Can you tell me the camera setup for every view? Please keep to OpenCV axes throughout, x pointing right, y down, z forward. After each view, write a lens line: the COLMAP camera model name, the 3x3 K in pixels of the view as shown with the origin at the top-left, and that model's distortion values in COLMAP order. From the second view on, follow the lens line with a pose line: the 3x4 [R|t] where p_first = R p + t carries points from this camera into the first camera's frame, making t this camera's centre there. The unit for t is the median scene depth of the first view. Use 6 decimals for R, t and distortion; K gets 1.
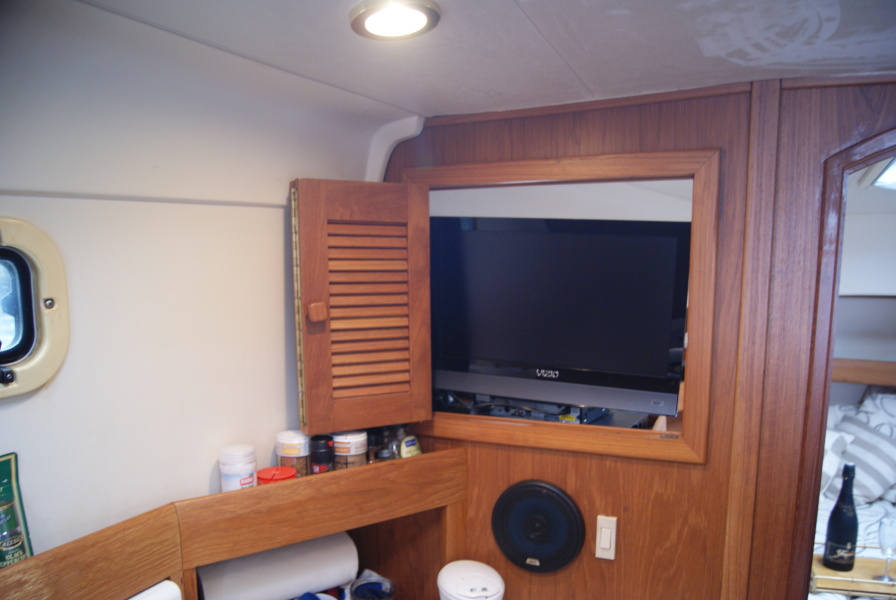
lens RADIAL K [[701.1, 0, 466.7], [0, 701.1, 352.2], [0, 0, 1]] dist [-0.081088, 0.019974]
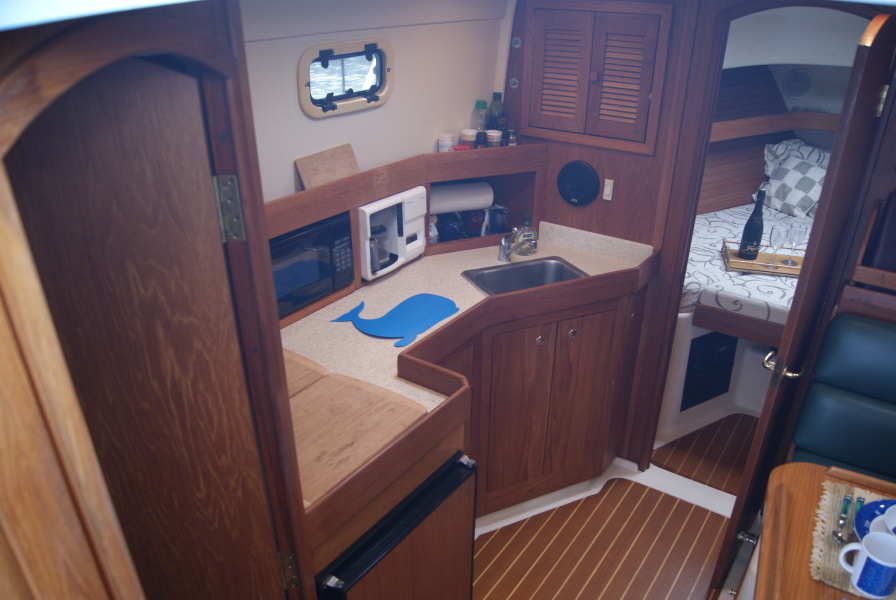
lens RADIAL K [[701.1, 0, 467.2], [0, 701.1, 378.0], [0, 0, 1]] dist [-0.081088, 0.019974]
pose [[0.983706, 0.108852, -0.143090, 0.145362], [-0.043872, 0.917160, 0.396097, -0.033396], [0.174352, -0.383365, 0.906991, -1.289803]]
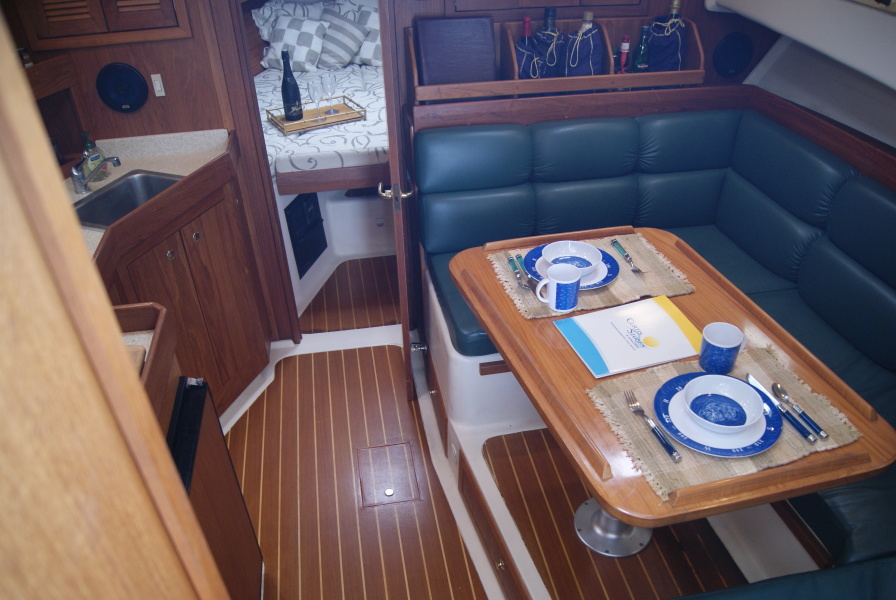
lens RADIAL K [[701.1, 0, 473.4], [0, 701.1, 373.8], [0, 0, 1]] dist [-0.081088, 0.019974]
pose [[0.836132, -0.349189, 0.423026, -0.174900], [0.080560, 0.841012, 0.534985, -0.019358], [-0.542580, -0.413239, 0.731328, -1.369781]]
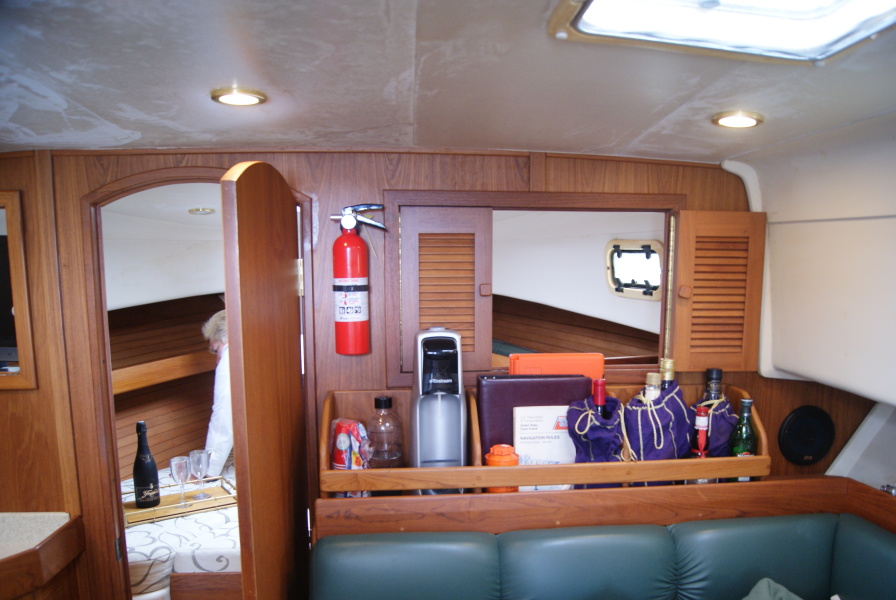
lens RADIAL K [[701.1, 0, 471.2], [0, 701.1, 356.1], [0, 0, 1]] dist [-0.081088, 0.019974]
pose [[0.883873, -0.060166, 0.463840, 0.476955], [0.063328, 0.997954, 0.008772, 0.128949], [-0.463419, 0.021621, 0.885875, -0.781600]]
